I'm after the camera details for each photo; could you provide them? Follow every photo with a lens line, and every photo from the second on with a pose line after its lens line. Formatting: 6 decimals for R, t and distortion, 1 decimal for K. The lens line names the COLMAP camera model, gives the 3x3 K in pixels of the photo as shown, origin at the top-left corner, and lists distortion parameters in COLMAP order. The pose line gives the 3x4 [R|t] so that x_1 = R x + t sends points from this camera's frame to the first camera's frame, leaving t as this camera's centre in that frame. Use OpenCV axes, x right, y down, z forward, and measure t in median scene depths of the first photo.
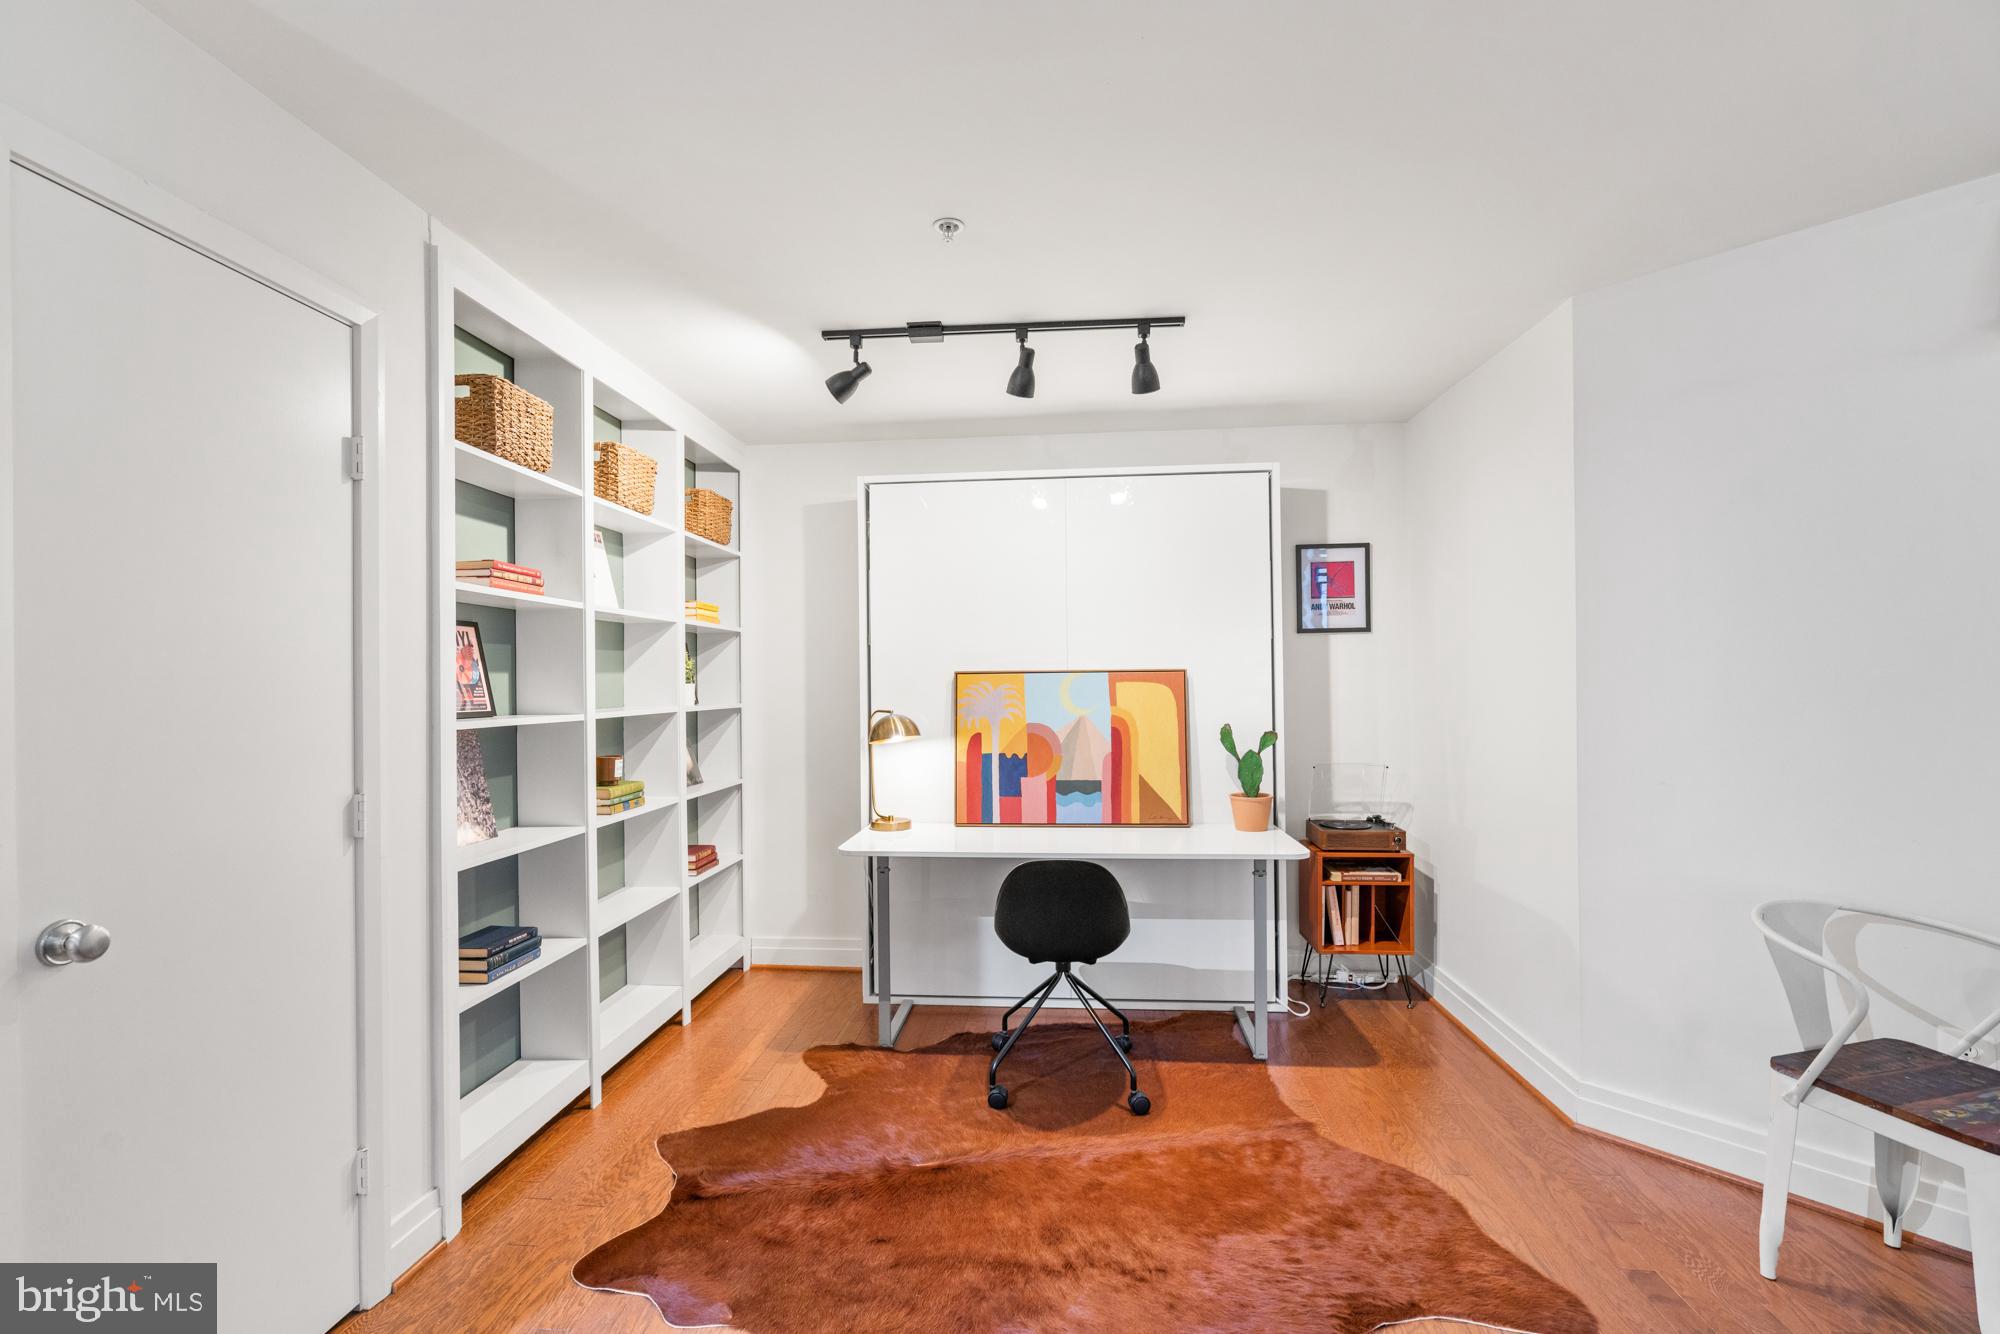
lens RADIAL K [[910.5, 0, 995.9], [0, 910.5, 676.8], [0, 0, 1]] dist [-0.004209, 0.004923]
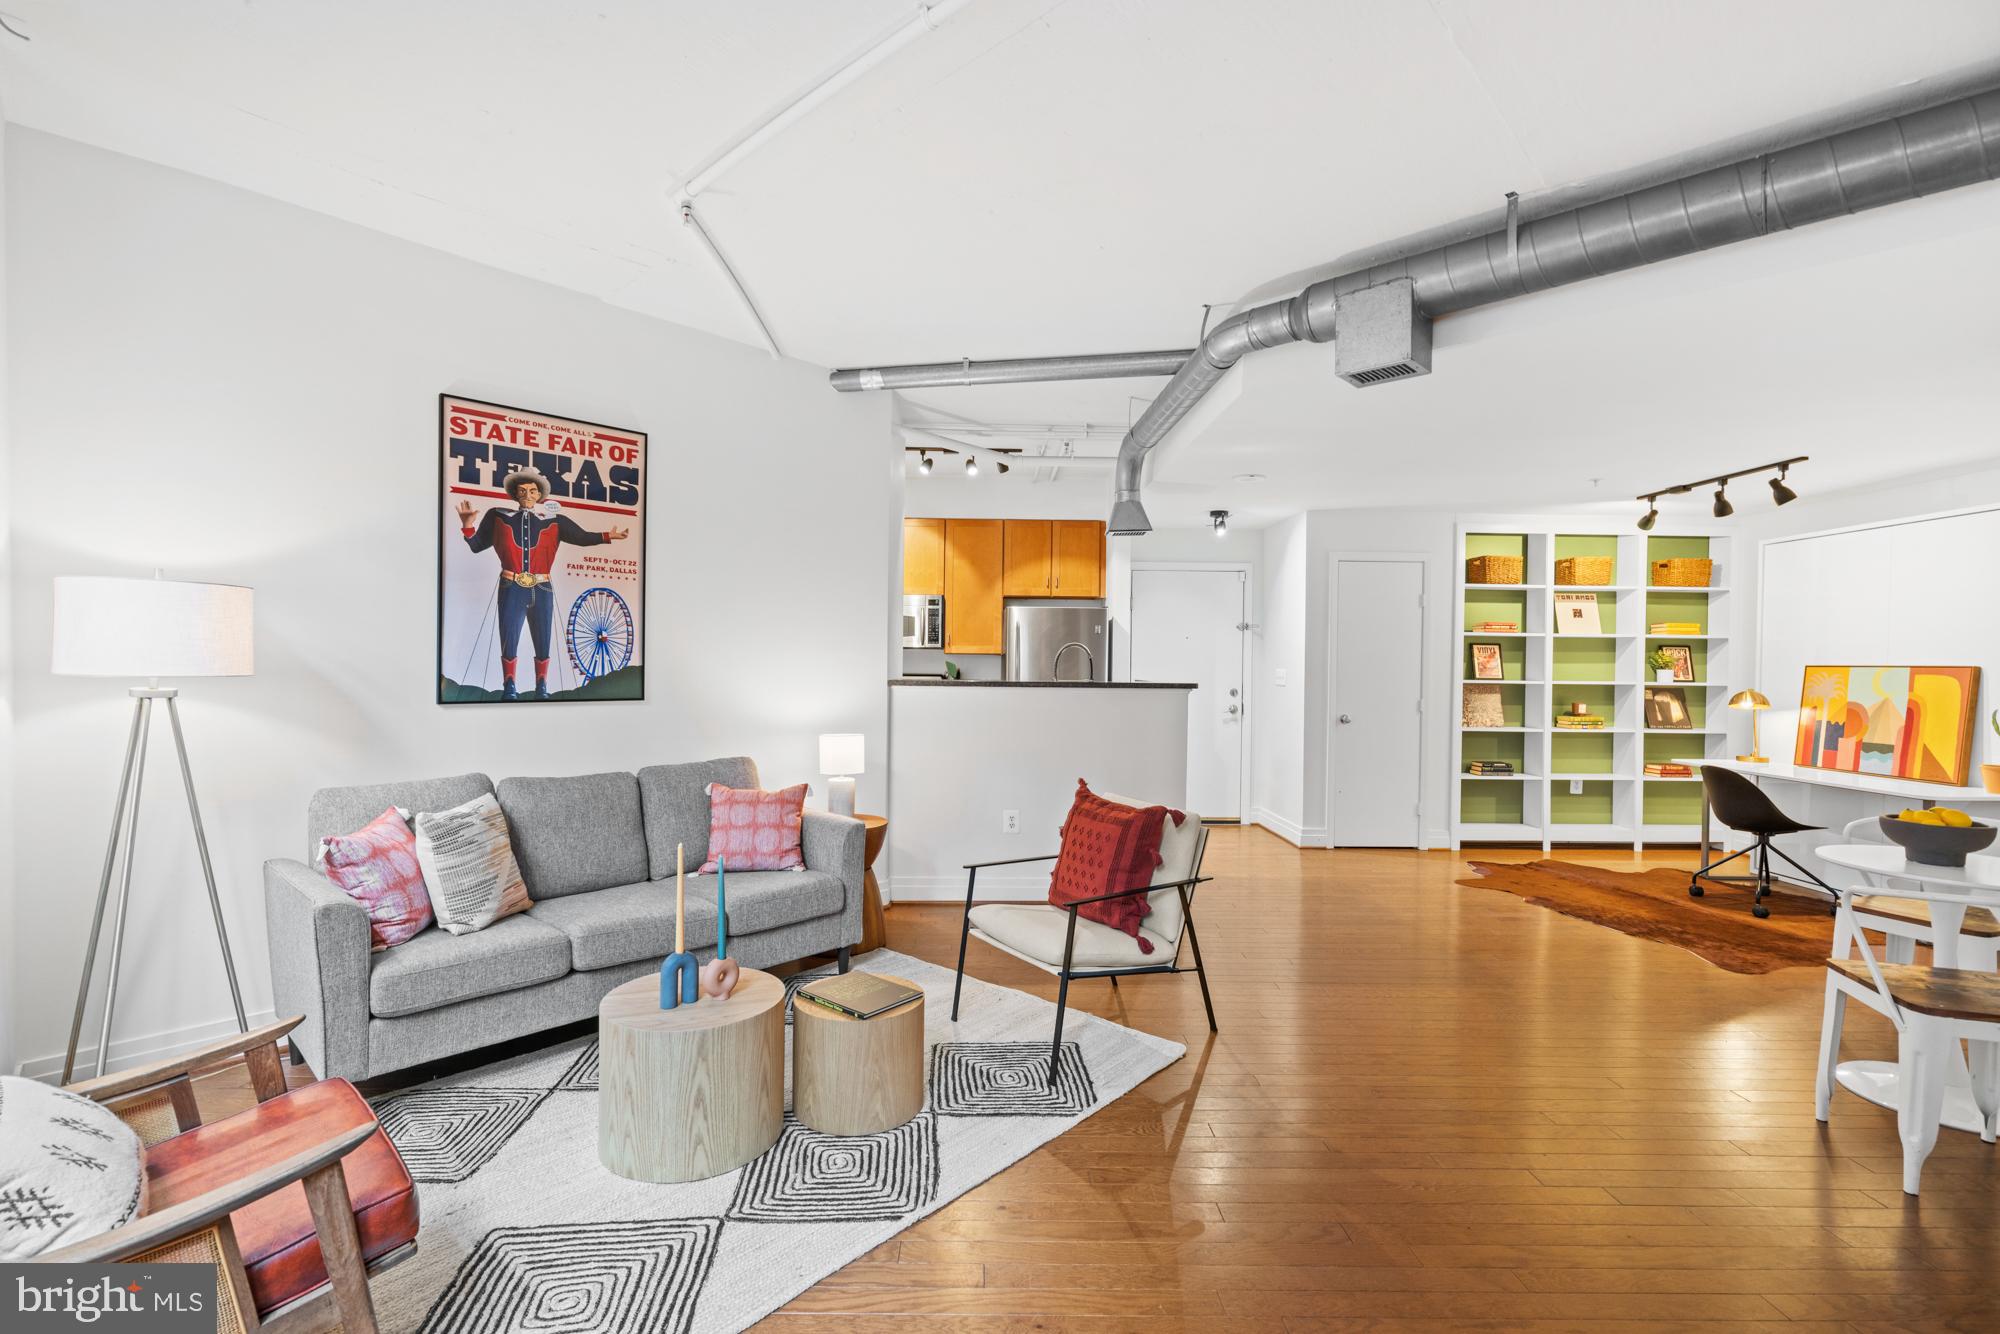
lens RADIAL K [[910.5, 0, 989.7], [0, 910.5, 670.4], [0, 0, 1]] dist [-0.004209, 0.004923]
pose [[0.111027, 0.020099, -0.993614, 1.547862], [-0.007901, 0.999782, 0.019341, -0.018753], [0.993786, 0.005704, 0.111161, -0.610550]]
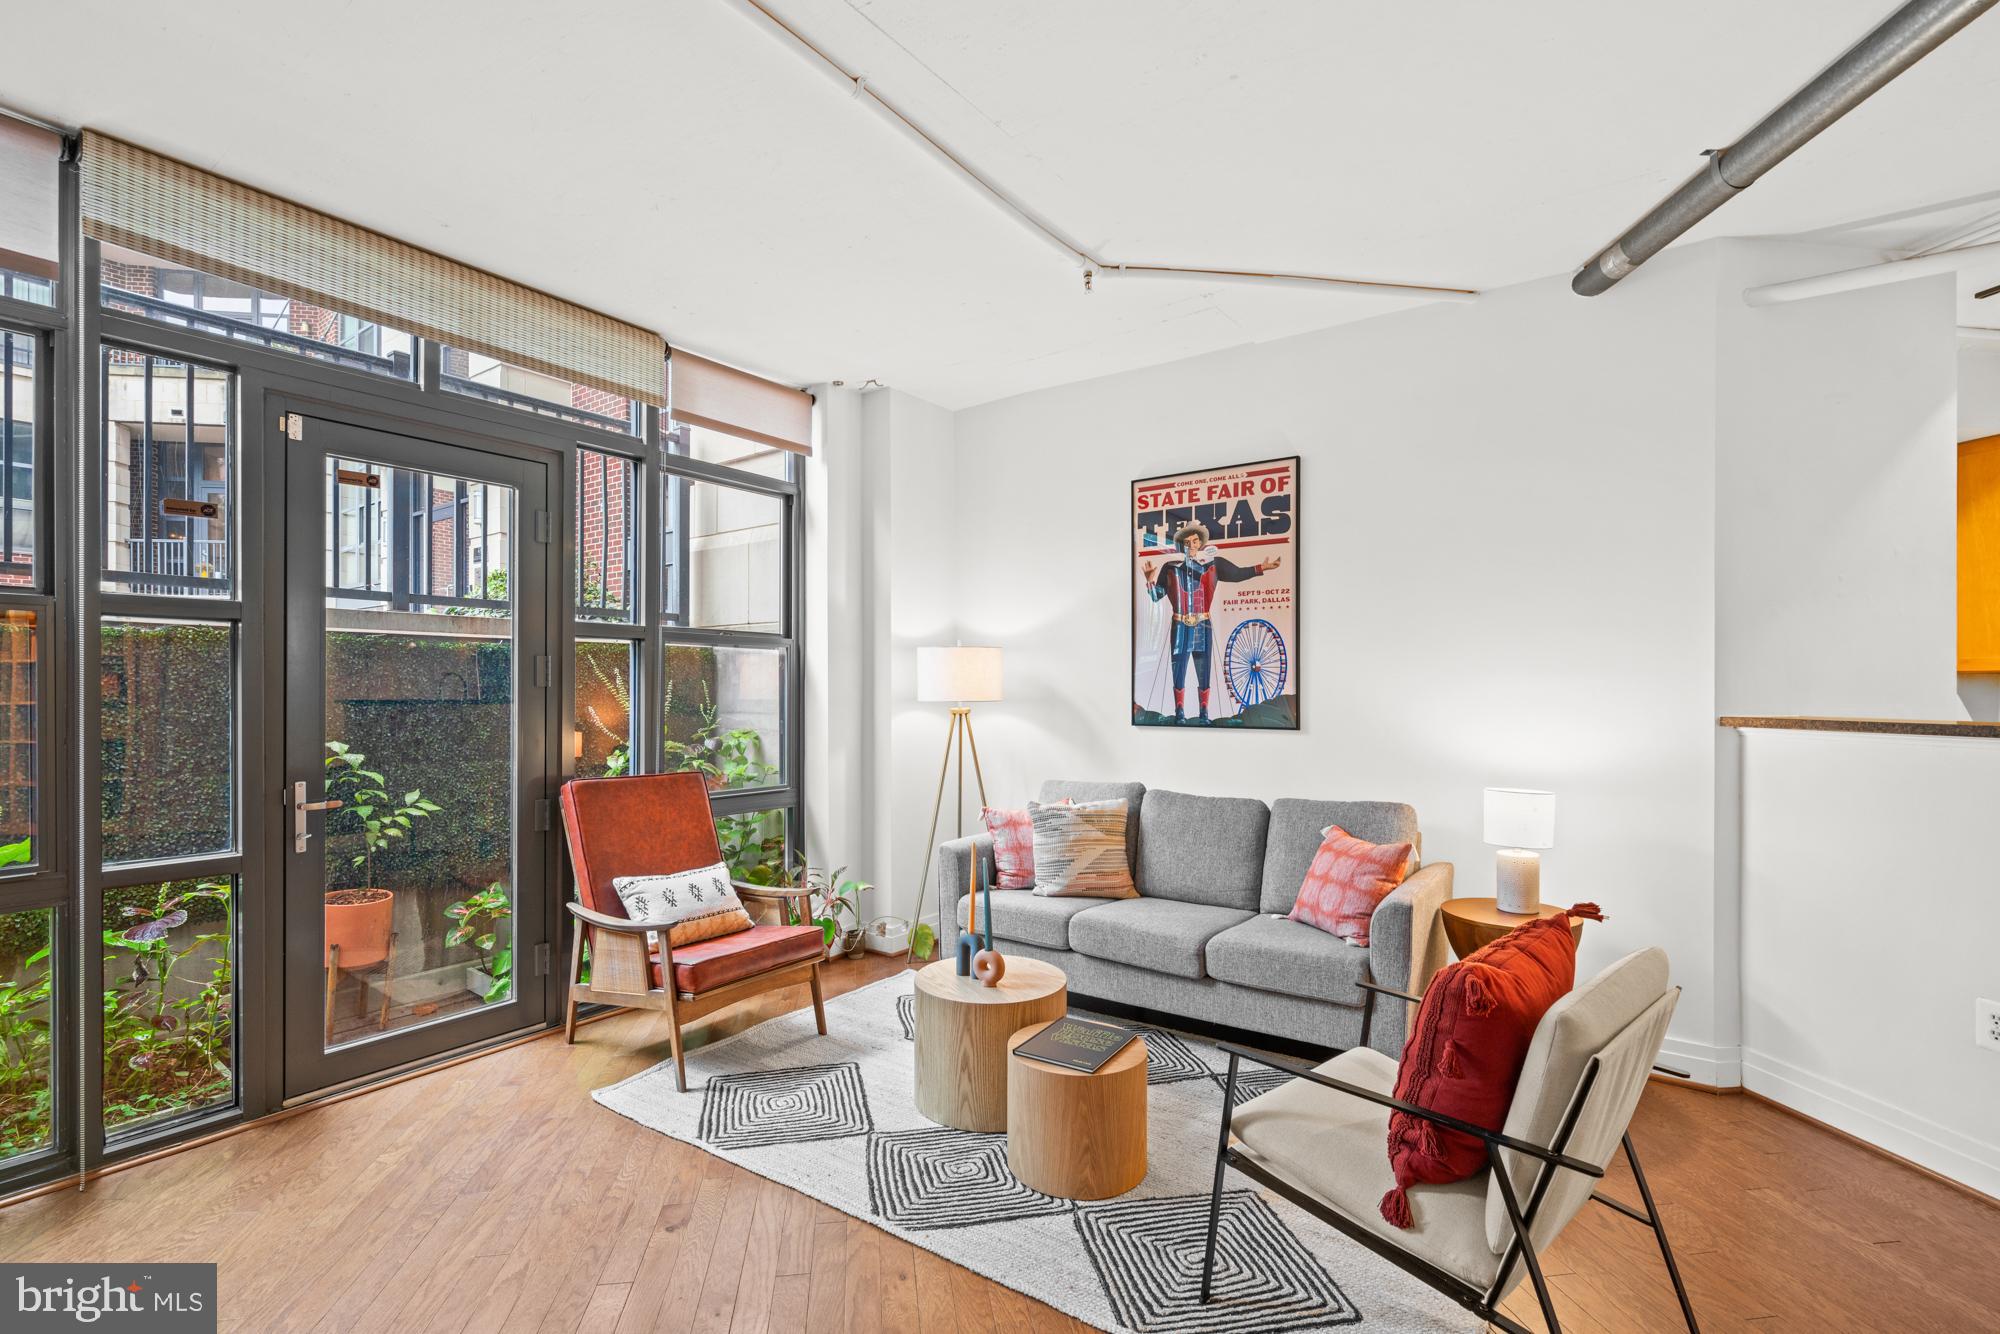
lens RADIAL K [[910.5, 0, 989.1], [0, 910.5, 685.8], [0, 0, 1]] dist [-0.004209, 0.004923]
pose [[-0.970426, 0.010063, -0.241189, 0.939280], [0.011688, 0.999918, -0.005306, -0.007157], [0.241115, -0.007968, -0.970464, 0.141586]]
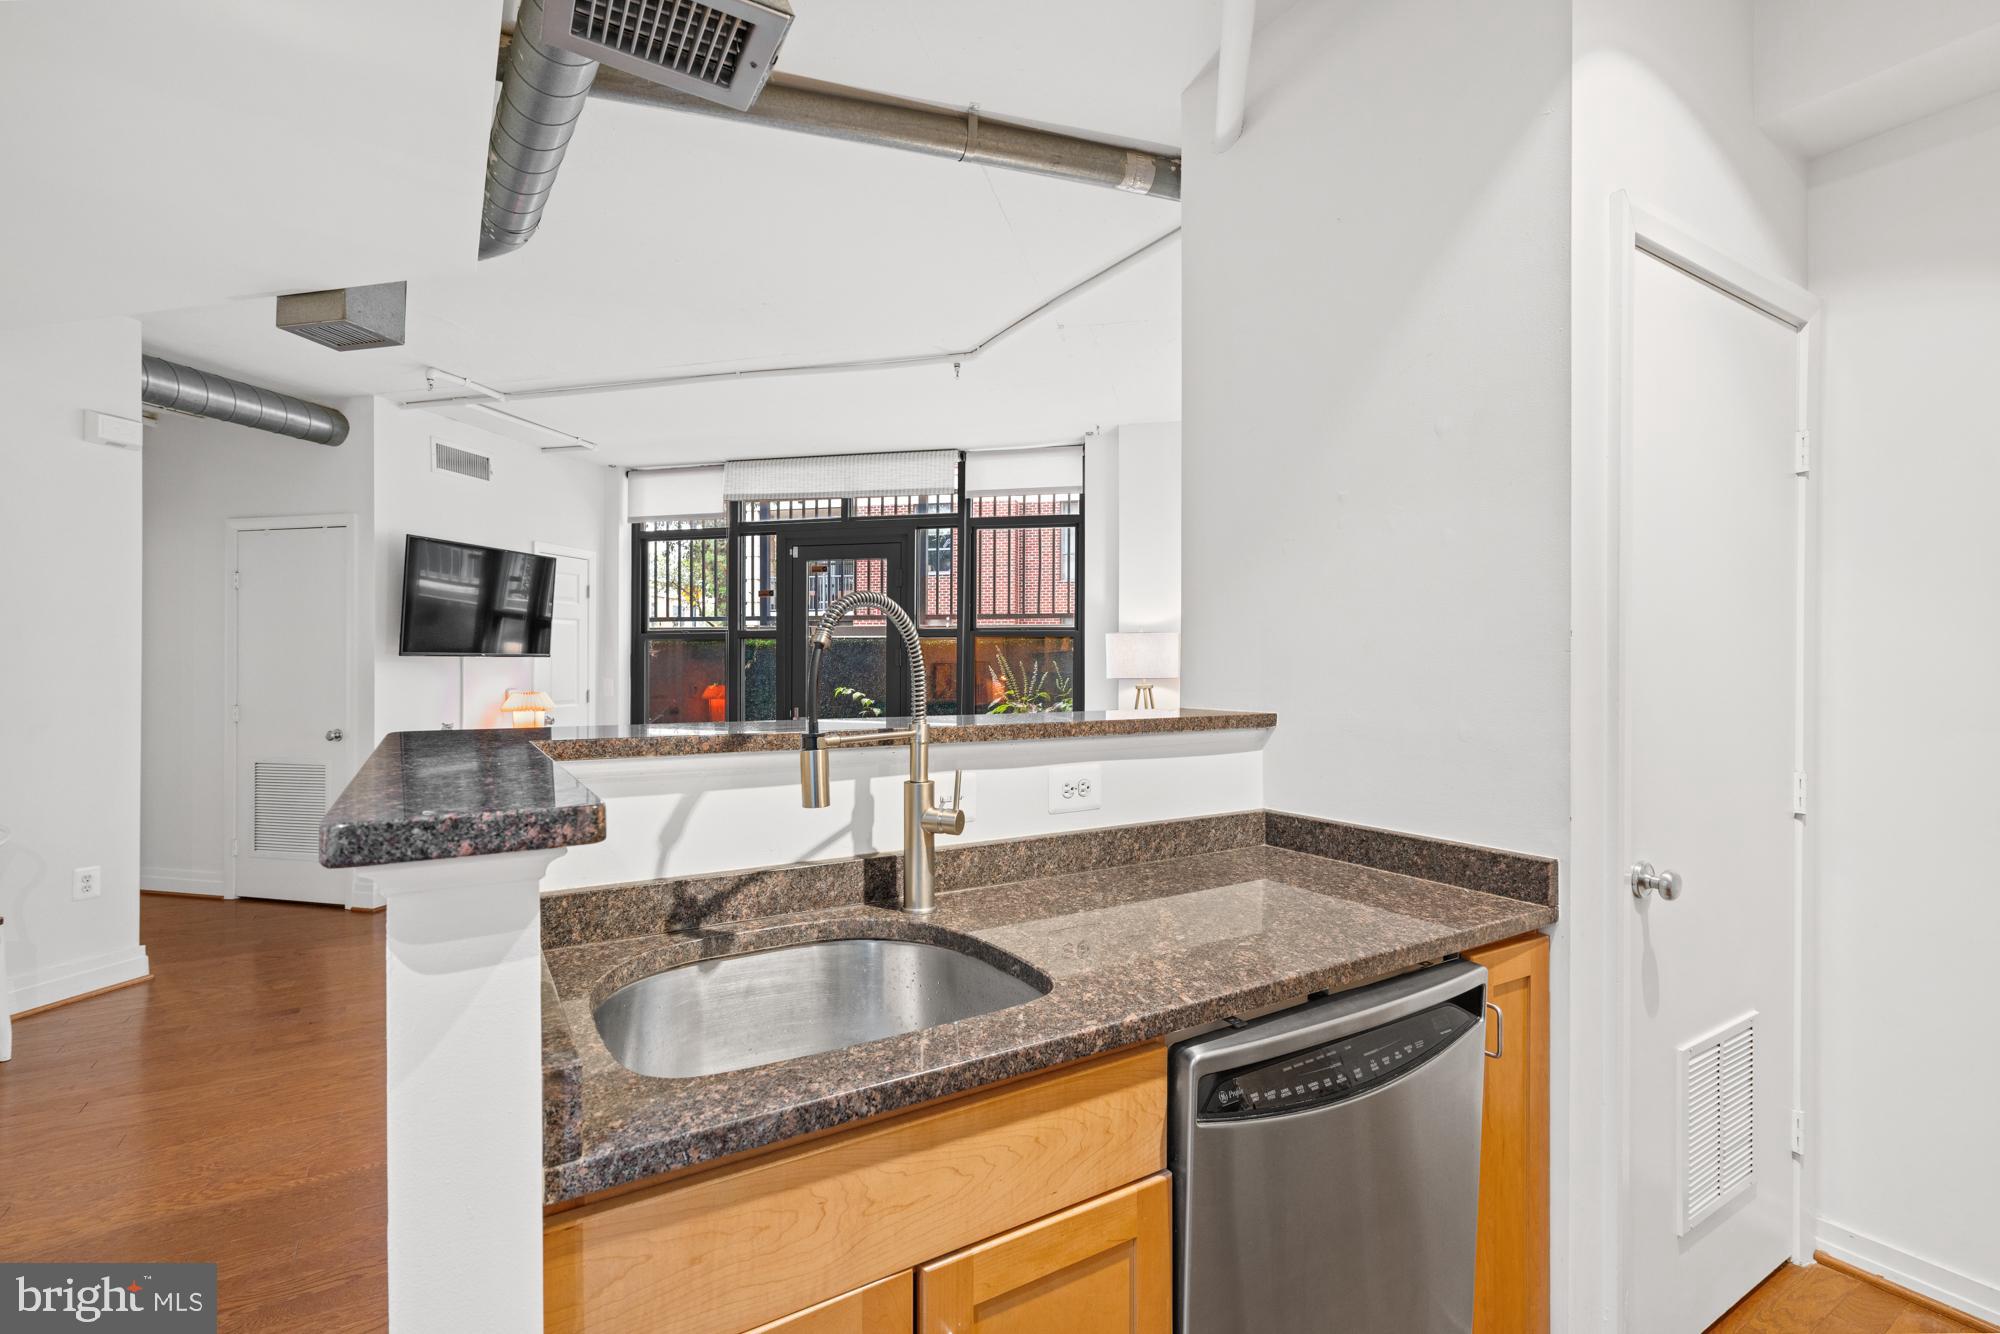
lens RADIAL K [[910.5, 0, 995.9], [0, 910.5, 656.9], [0, 0, 1]] dist [-0.004209, 0.004923]
pose [[-0.598471, 0.020020, 0.800894, -0.569737], [-0.000971, 0.999669, -0.025715, 0.015475], [-0.801144, -0.016167, -0.598254, -0.031138]]
